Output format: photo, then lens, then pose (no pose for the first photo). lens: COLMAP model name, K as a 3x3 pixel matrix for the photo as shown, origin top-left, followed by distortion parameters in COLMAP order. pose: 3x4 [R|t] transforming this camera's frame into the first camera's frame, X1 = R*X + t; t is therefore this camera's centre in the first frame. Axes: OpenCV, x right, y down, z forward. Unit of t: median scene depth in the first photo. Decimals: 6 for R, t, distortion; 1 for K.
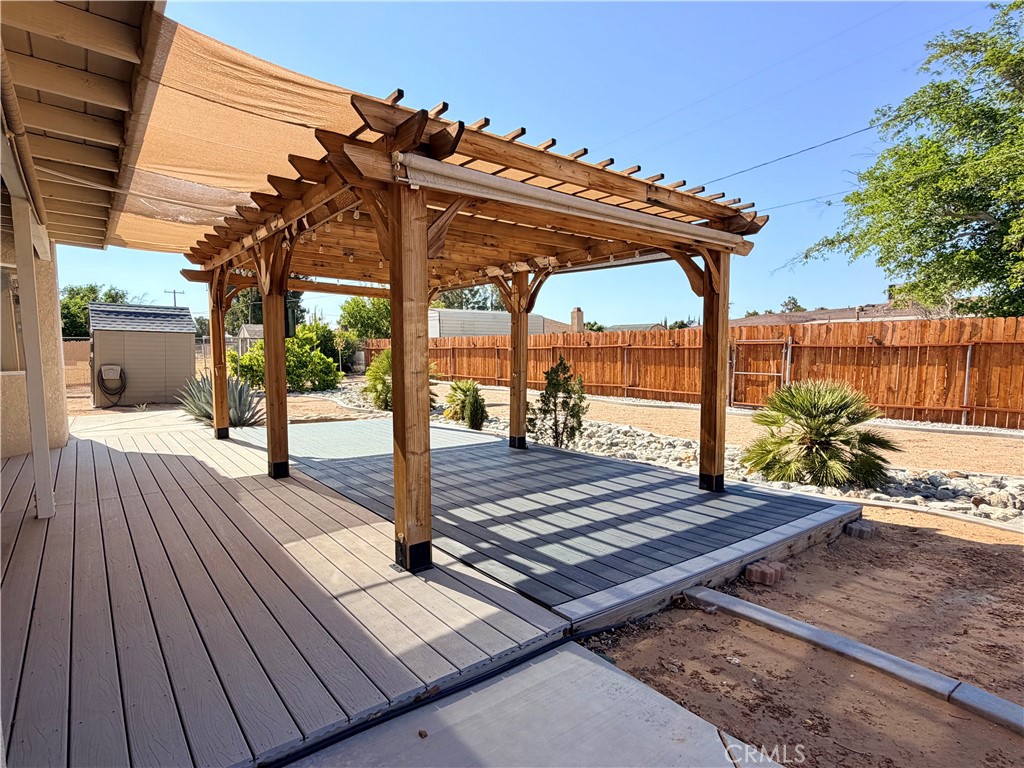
lens RADIAL K [[548.0, 0, 500.0], [0, 548.0, 405.4], [0, 0, 1]] dist [-0.012833, -0.003116]
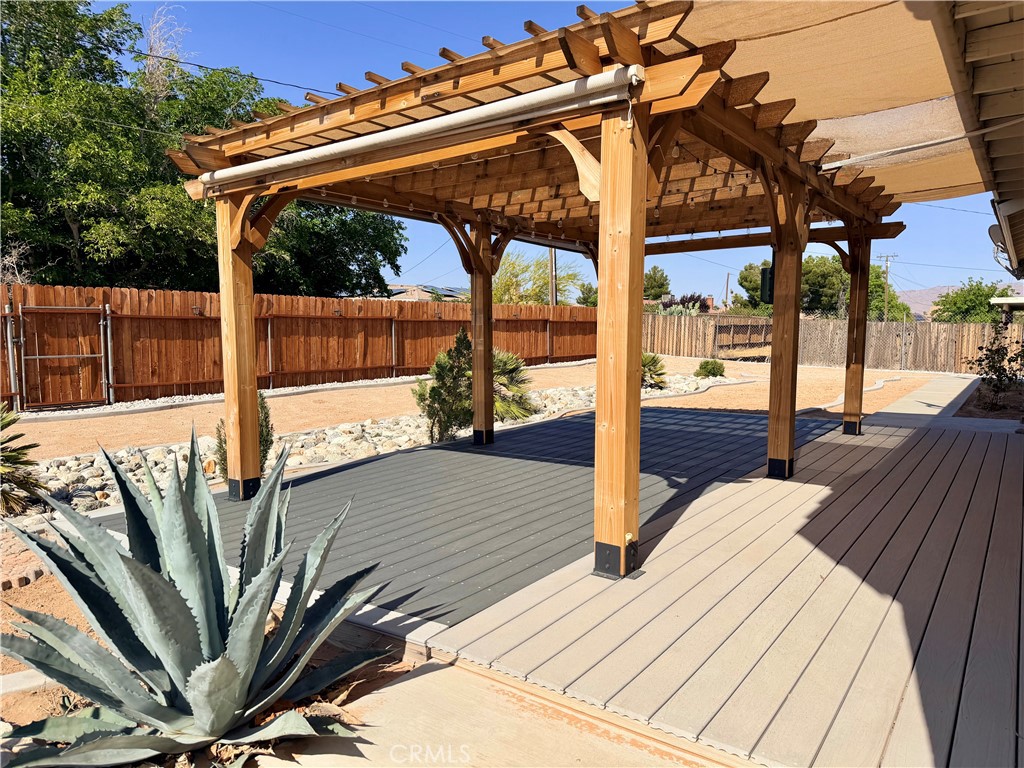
lens RADIAL K [[724.7, 0, 524.5], [0, 724.7, 391.1], [0, 0, 1]] dist [0.020072, -0.041135]
pose [[-0.307225, -0.085394, 0.947798, -0.750296], [0.095176, 0.988215, 0.119886, -0.092945], [-0.946866, 0.127040, -0.295477, 0.976079]]
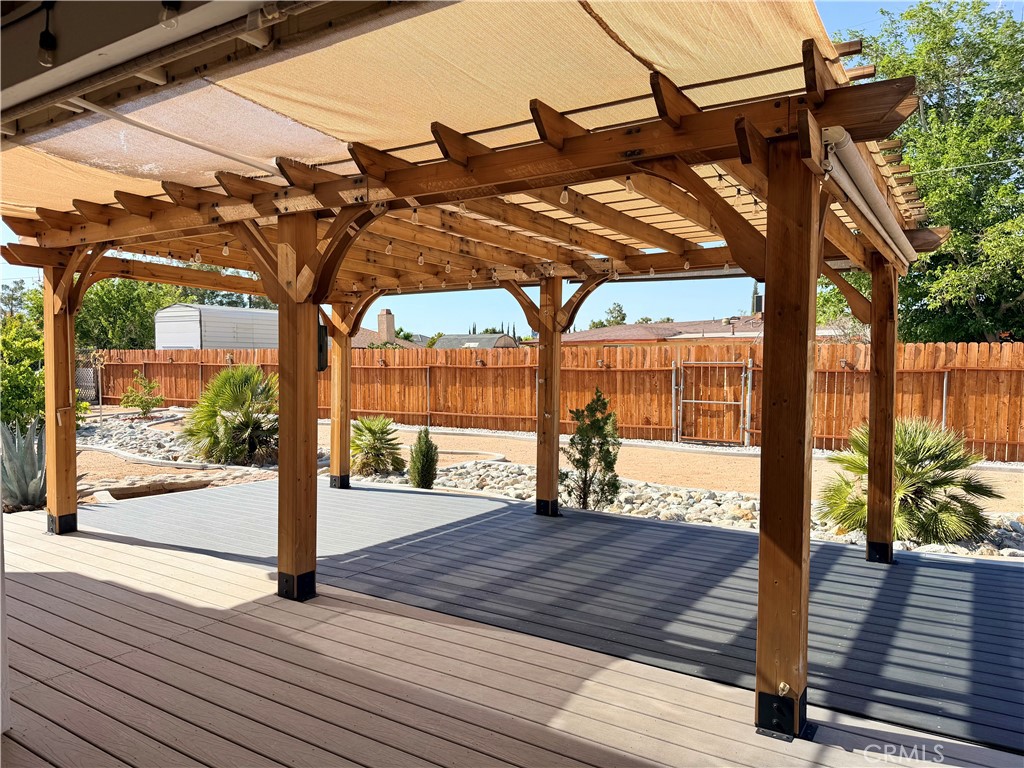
lens RADIAL K [[724.7, 0, 511.5], [0, 724.7, 393.3], [0, 0, 1]] dist [0.020072, -0.041135]
pose [[0.943506, -0.006040, 0.331301, -0.246598], [0.025886, 0.998122, -0.055521, -0.024530], [-0.330343, 0.060960, 0.941890, 0.080439]]
